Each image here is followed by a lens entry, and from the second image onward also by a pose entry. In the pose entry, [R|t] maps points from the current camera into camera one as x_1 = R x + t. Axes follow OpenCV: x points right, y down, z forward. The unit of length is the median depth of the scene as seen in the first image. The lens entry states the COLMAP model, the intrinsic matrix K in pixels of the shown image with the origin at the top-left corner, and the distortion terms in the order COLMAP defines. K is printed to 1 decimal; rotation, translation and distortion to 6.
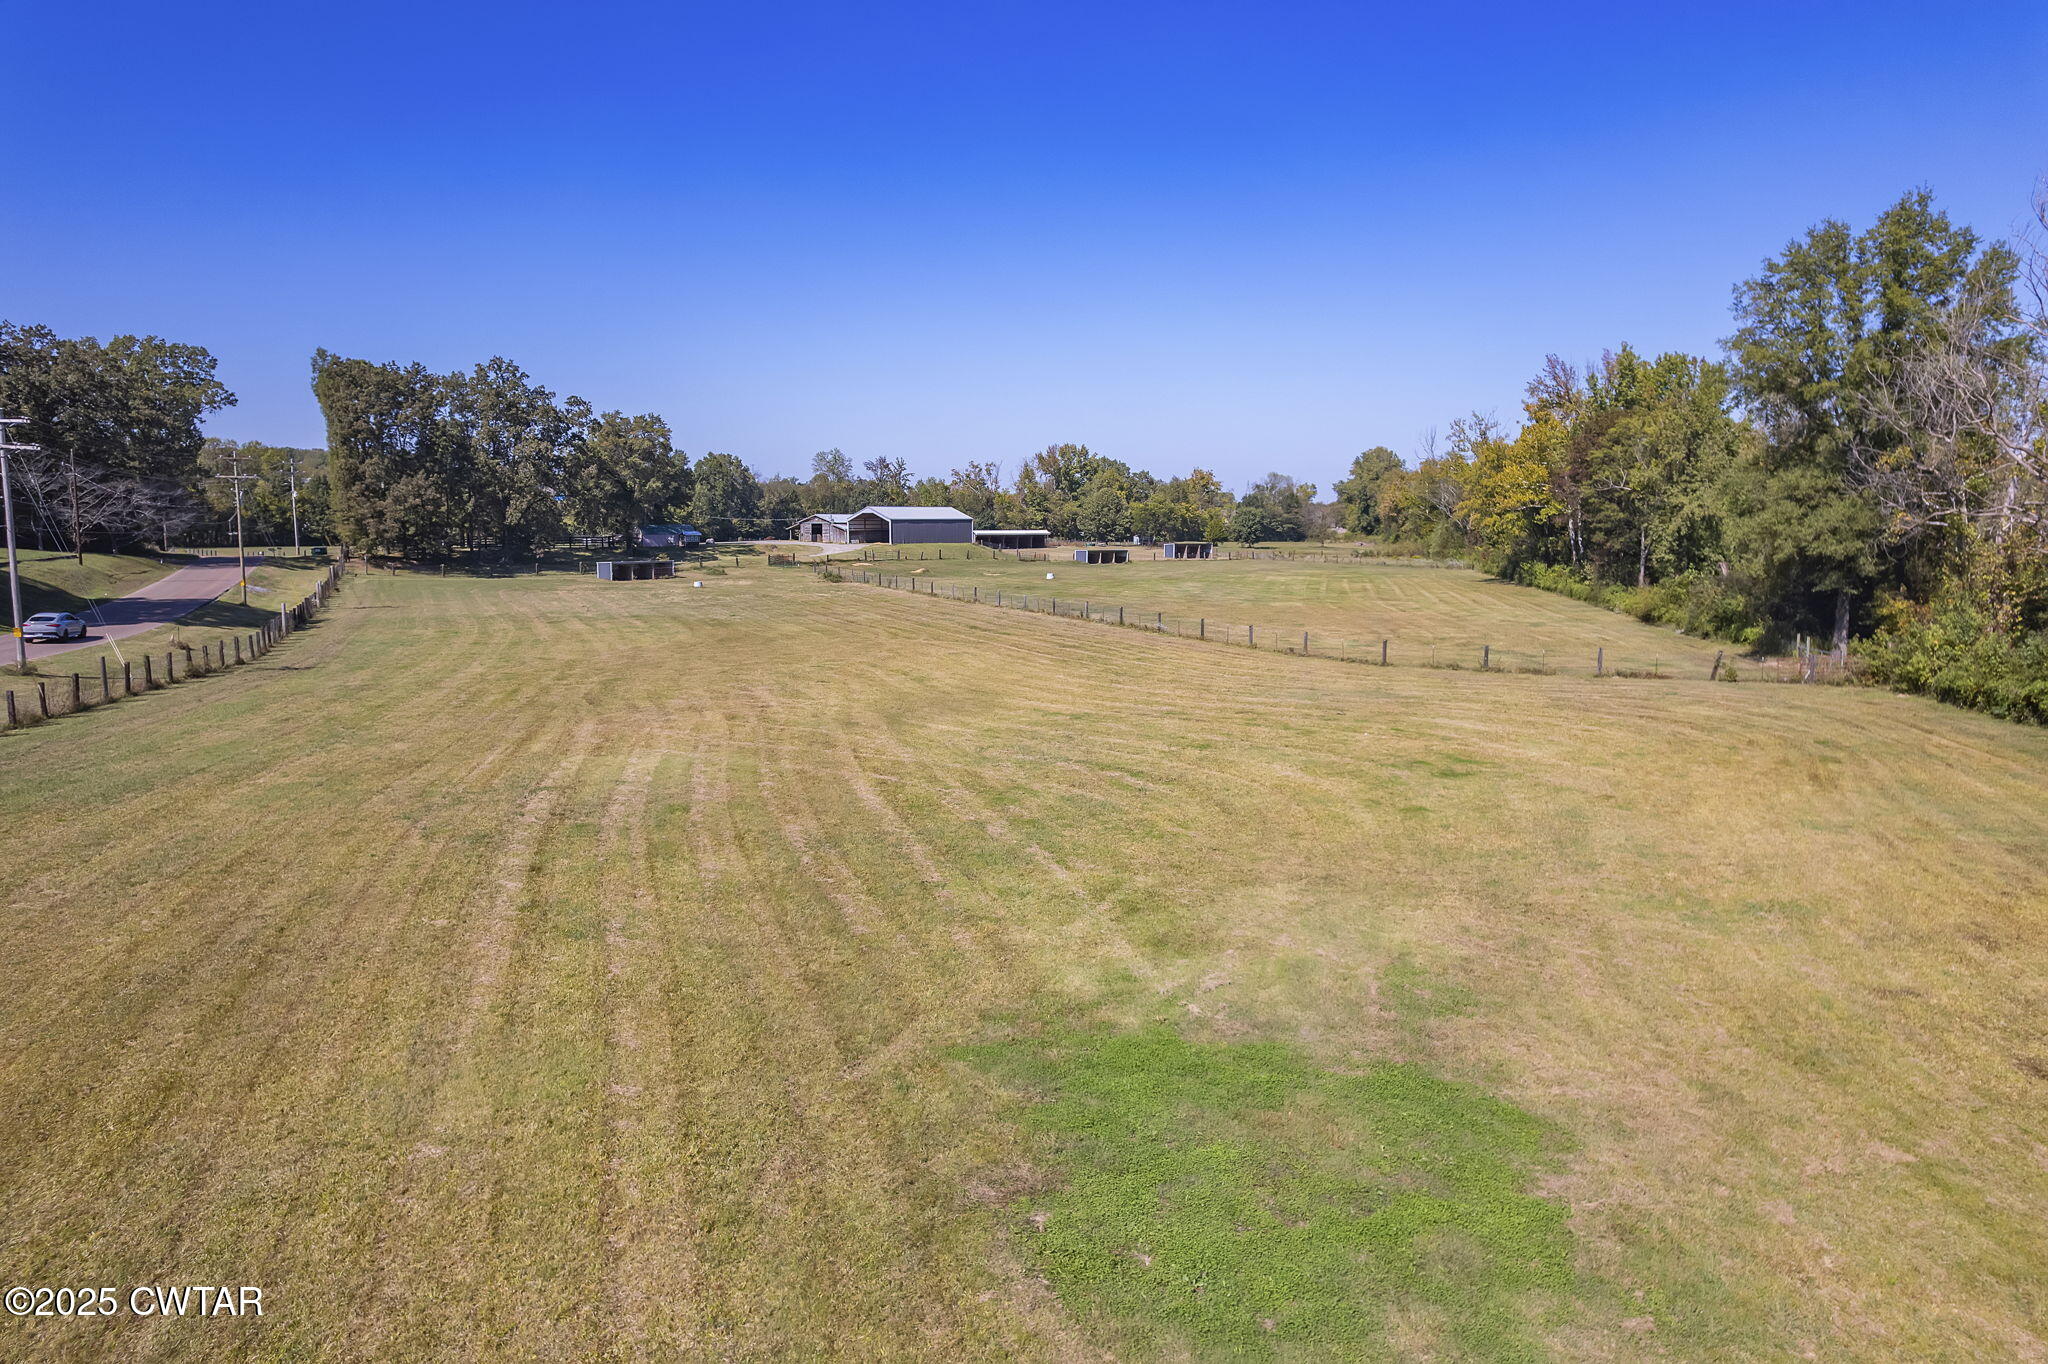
lens RADIAL K [[1311.1, 0, 1022.0], [0, 1311.1, 684.1], [0, 0, 1]] dist [-0.077050, 0.068606]
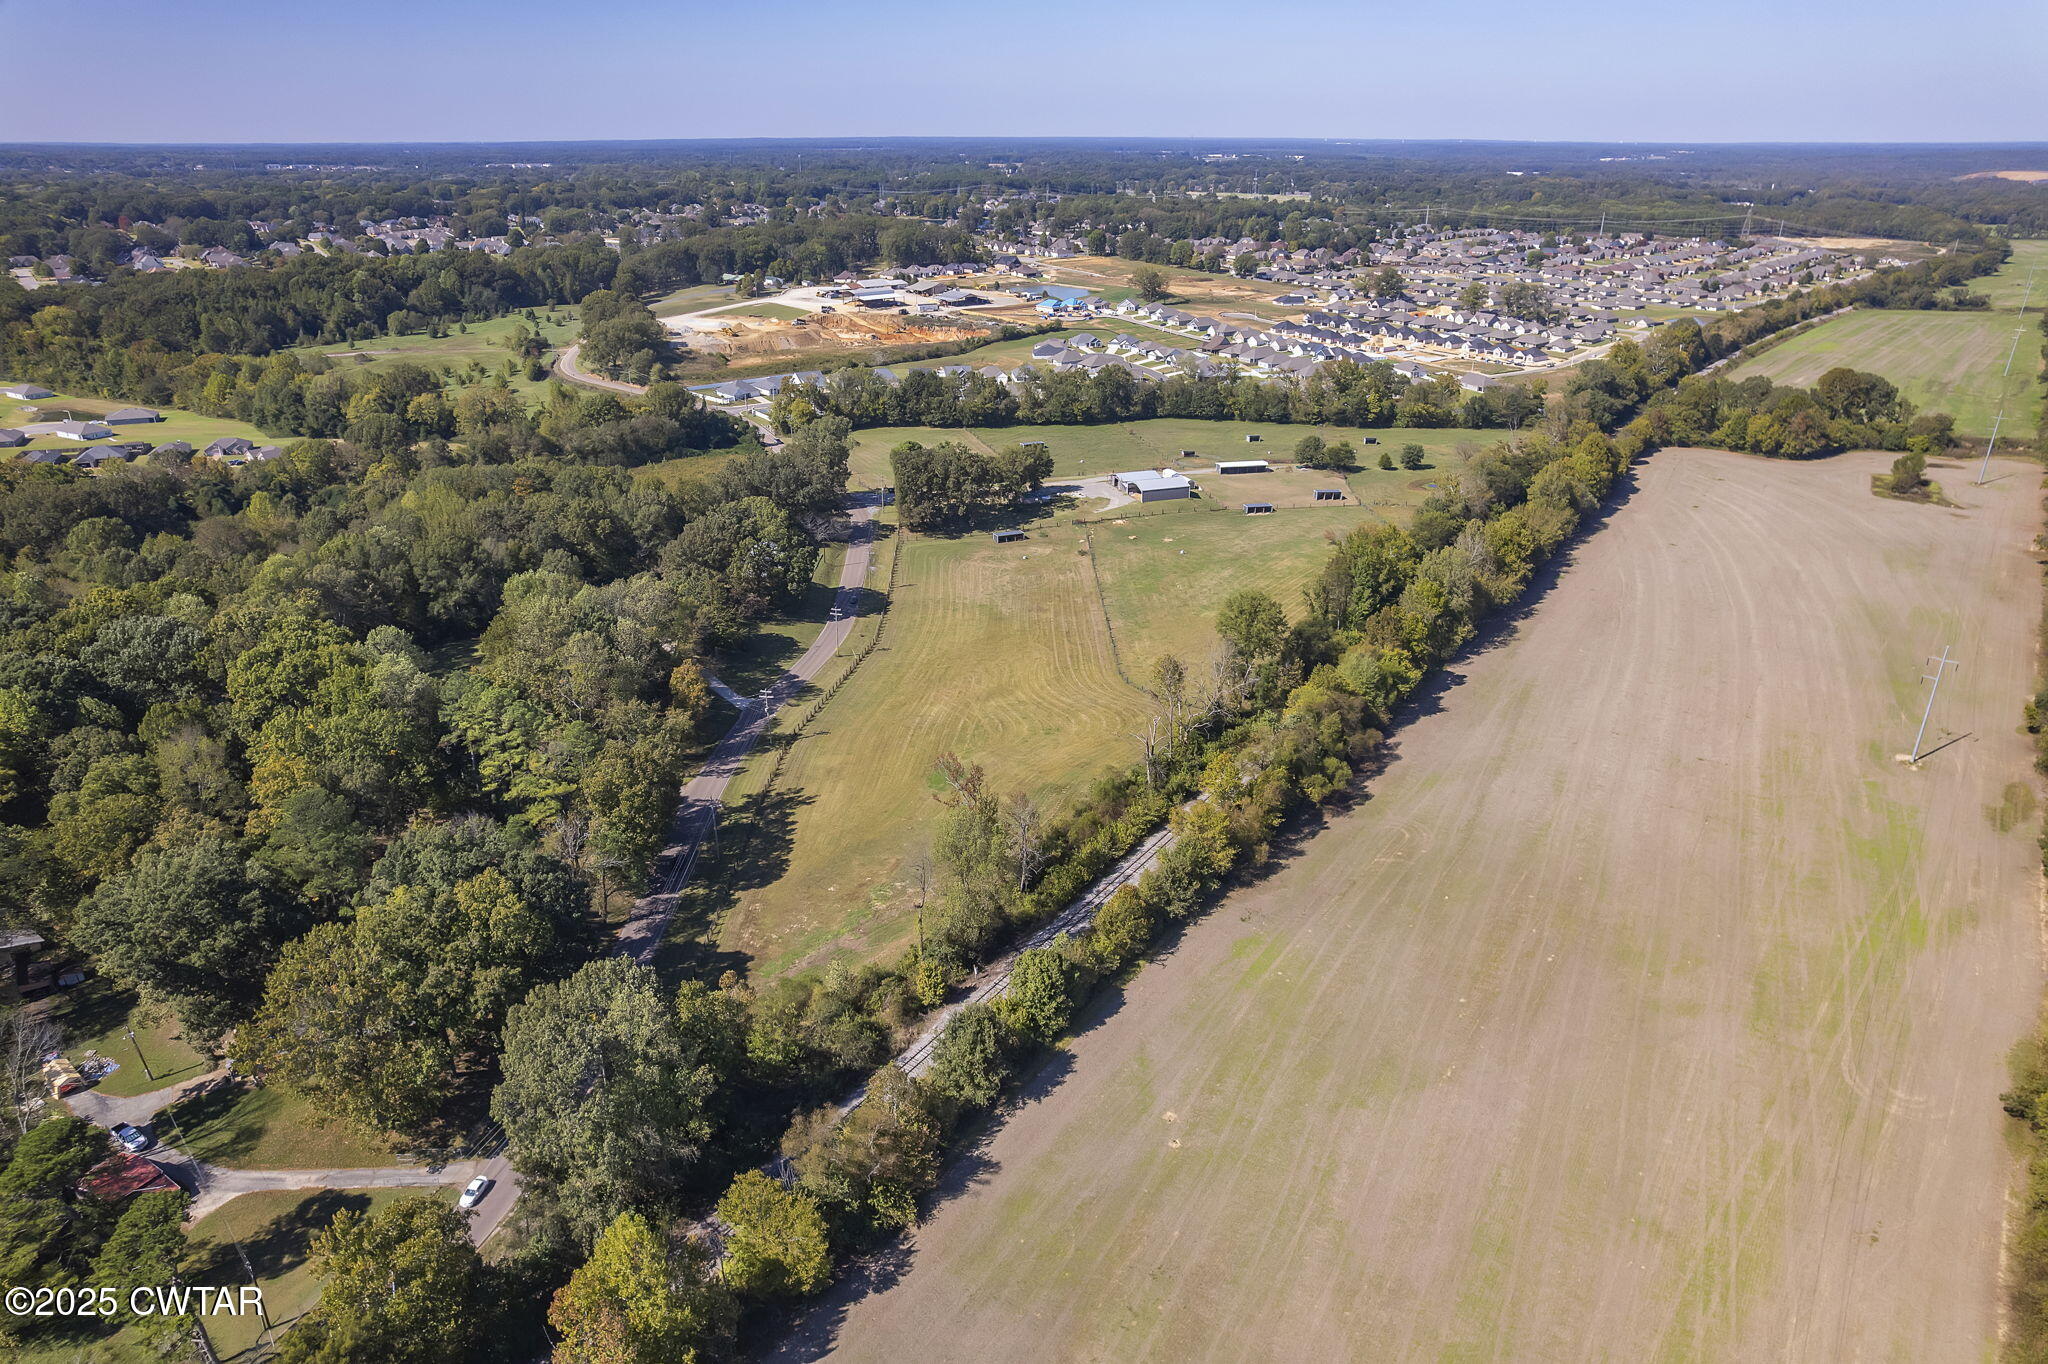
lens RADIAL K [[1311.1, 0, 1032.9], [0, 1311.1, 688.8], [0, 0, 1]] dist [-0.077050, 0.068606]
pose [[0.922995, 0.150049, -0.354353, 0.294525], [-0.046960, 0.957883, 0.283293, -0.230172], [0.381936, -0.244838, 0.891167, -0.554313]]
